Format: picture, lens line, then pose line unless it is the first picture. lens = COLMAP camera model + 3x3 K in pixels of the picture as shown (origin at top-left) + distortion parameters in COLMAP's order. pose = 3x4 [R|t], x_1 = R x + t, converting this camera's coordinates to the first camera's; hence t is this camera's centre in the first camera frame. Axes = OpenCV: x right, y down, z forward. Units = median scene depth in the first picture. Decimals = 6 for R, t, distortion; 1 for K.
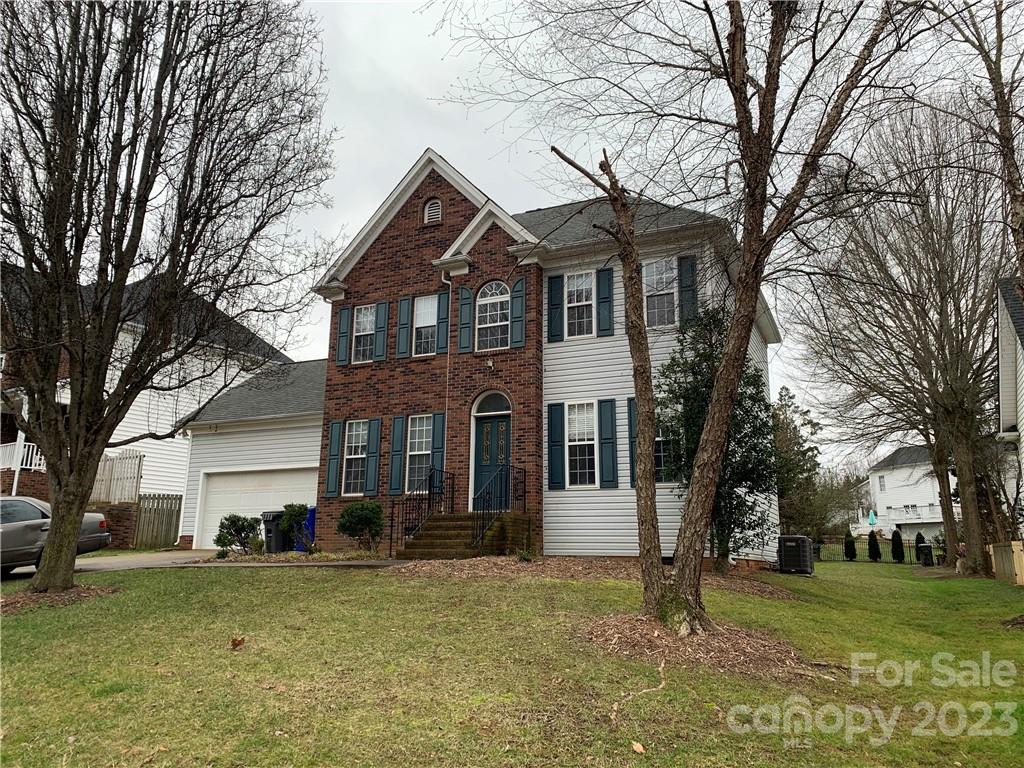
lens RADIAL K [[770.9, 0, 512.0], [0, 770.9, 384.0], [0, 0, 1]] dist [0.073041, 0.000138]
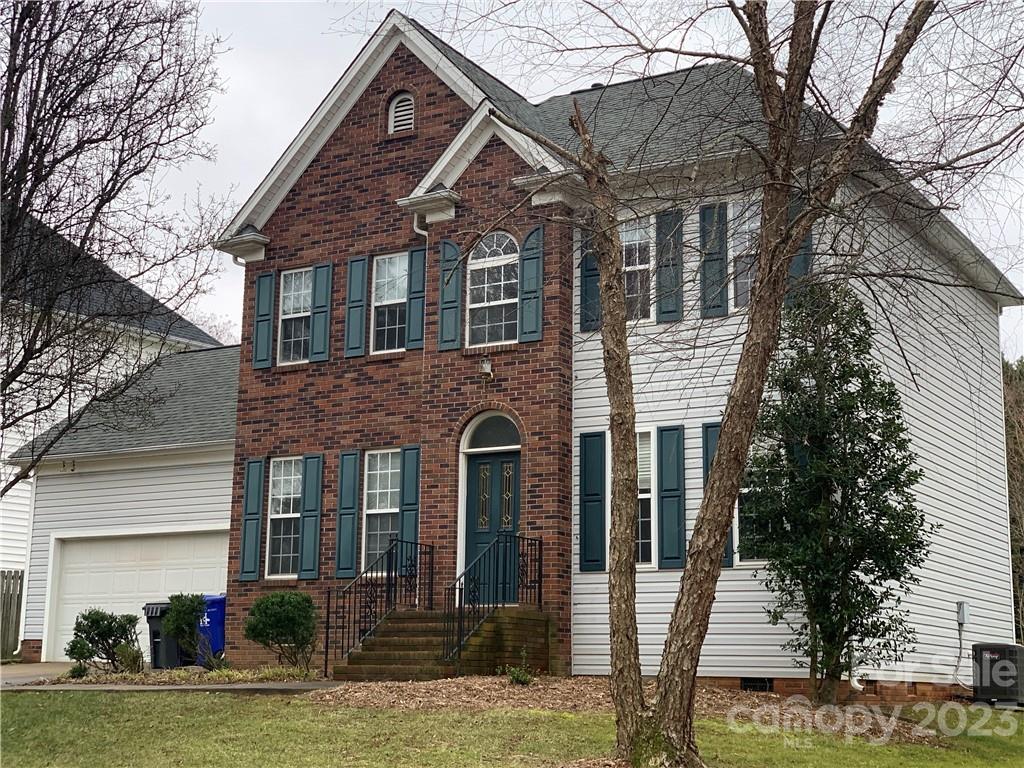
lens RADIAL K [[1532.3, 0, 512.0], [0, 1532.3, 384.0], [0, 0, 1]] dist [-0.146687, 1.646239]
pose [[0.994863, -0.015056, -0.100106, 0.109817], [0.018314, 0.999329, 0.031708, -0.050484], [0.099561, -0.033379, 0.994471, -0.211268]]
